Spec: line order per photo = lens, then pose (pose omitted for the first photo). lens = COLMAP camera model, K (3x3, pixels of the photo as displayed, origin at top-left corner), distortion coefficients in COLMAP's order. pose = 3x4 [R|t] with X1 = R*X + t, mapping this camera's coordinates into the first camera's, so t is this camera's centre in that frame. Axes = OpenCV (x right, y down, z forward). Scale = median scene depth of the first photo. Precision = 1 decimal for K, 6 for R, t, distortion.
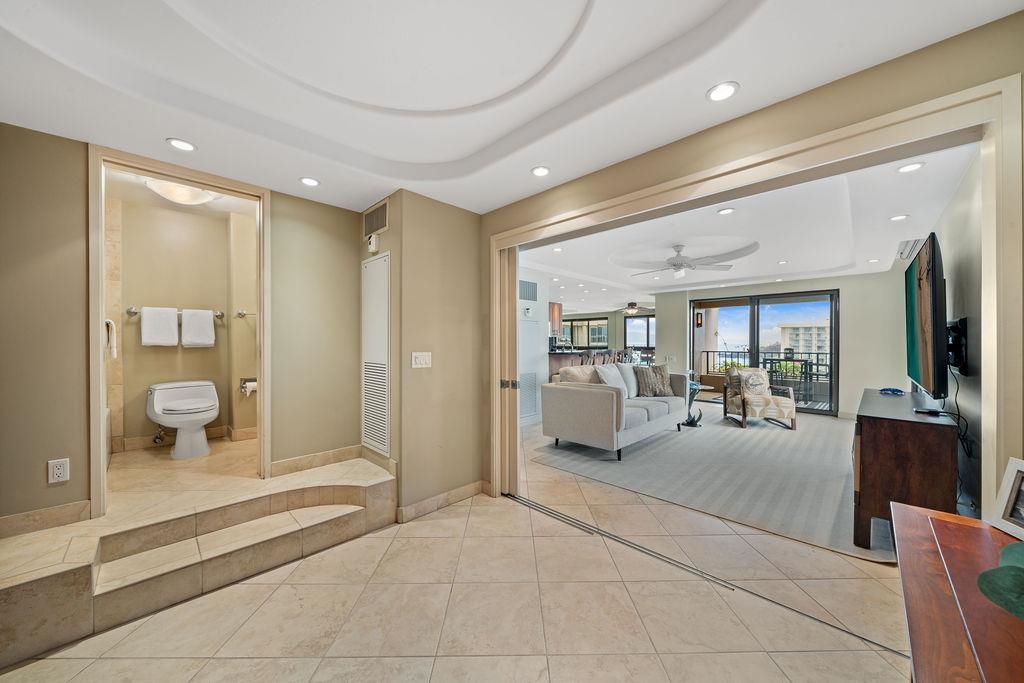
lens RADIAL K [[366.7, 0, 512.0], [0, 366.7, 341.5], [0, 0, 1]] dist [-0.000393, 0.000192]
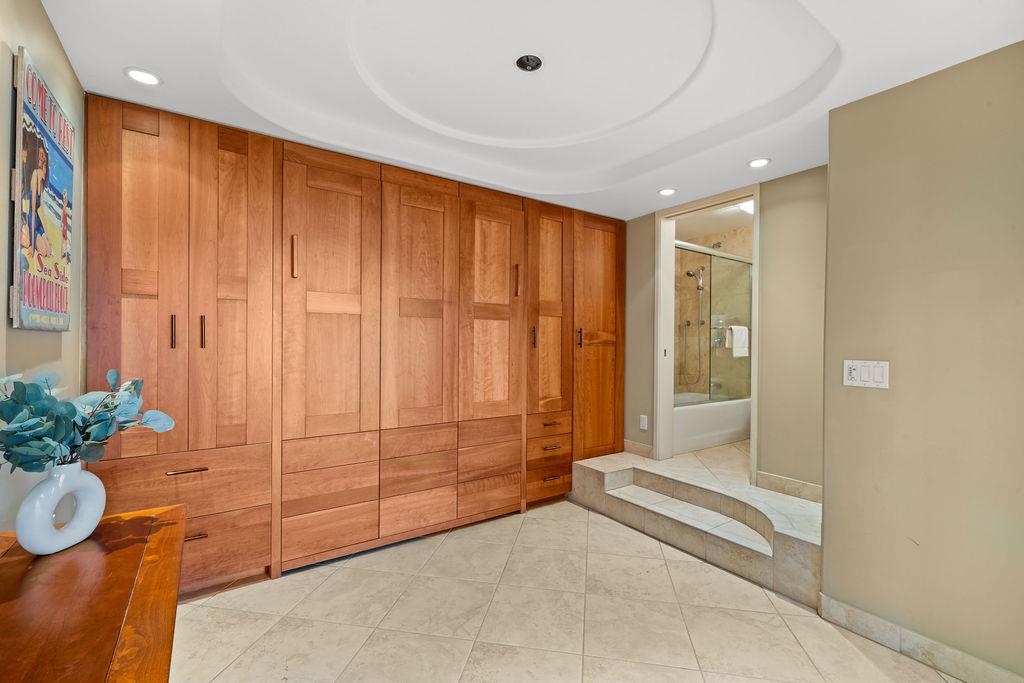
lens RADIAL K [[435.3, 0, 508.8], [0, 435.3, 347.8], [0, 0, 1]] dist [0.000738, 0.000267]
pose [[-0.191866, 0.006535, -0.981399, 0.461491], [-0.007385, 0.999940, 0.008103, 0.005410], [0.981393, 0.008802, -0.191806, 0.473168]]
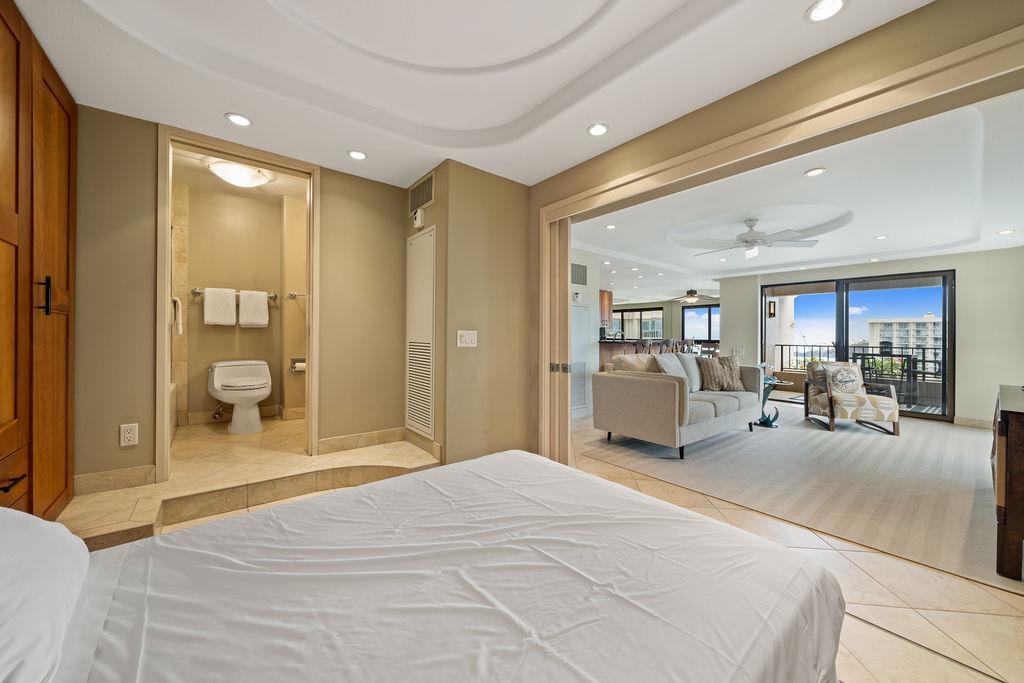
lens RADIAL K [[381.2, 0, 507.1], [0, 381.2, 333.9], [0, 0, 1]] dist [-0.000279, -0.000047]
pose [[0.991893, 0.005936, -0.126937, -0.016299], [-0.006802, 0.999956, -0.006385, 0.036116], [0.126894, 0.007197, 0.991890, 0.031546]]
